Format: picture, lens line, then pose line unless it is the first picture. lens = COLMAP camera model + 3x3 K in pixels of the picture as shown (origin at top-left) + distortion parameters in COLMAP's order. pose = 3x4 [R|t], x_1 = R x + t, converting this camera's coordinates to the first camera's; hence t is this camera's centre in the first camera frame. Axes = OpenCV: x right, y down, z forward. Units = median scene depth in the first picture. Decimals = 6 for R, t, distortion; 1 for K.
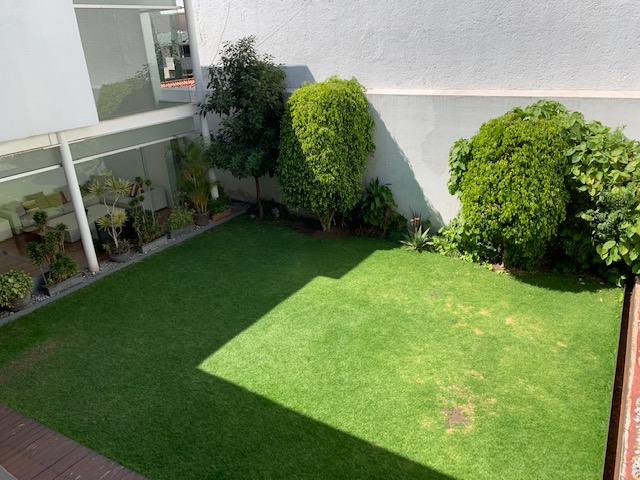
lens RADIAL K [[491.0, 0, 320.9], [0, 491.0, 241.6], [0, 0, 1]] dist [0.051420, -0.050706]
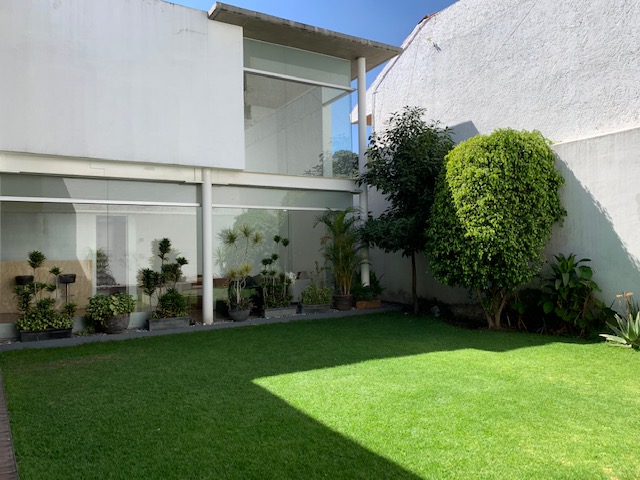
lens RADIAL K [[491.0, 0, 320.9], [0, 491.0, 238.0], [0, 0, 1]] dist [0.051420, -0.050706]
pose [[0.894625, 0.022544, -0.446248, 0.123554], [-0.194767, 0.918525, -0.344060, 0.183275], [0.402134, 0.394719, 0.826127, 0.276656]]
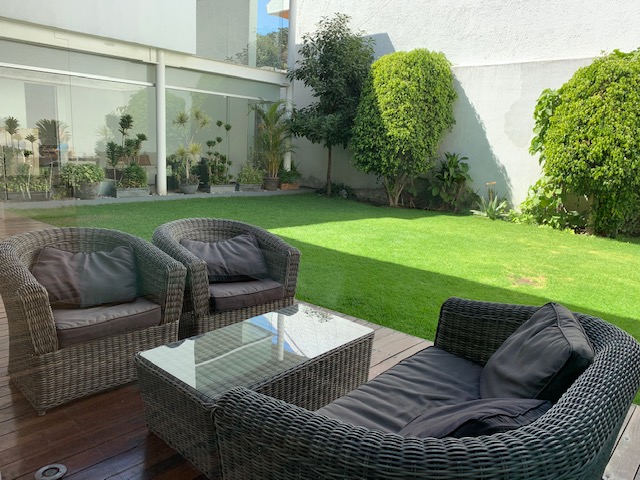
lens RADIAL K [[491.0, 0, 321.3], [0, 491.0, 240.2], [0, 0, 1]] dist [0.051420, -0.050706]
pose [[0.980317, 0.133013, -0.145894, 0.026393], [-0.158922, 0.970108, -0.183398, 0.281418], [0.117139, 0.202974, 0.972152, 0.065706]]
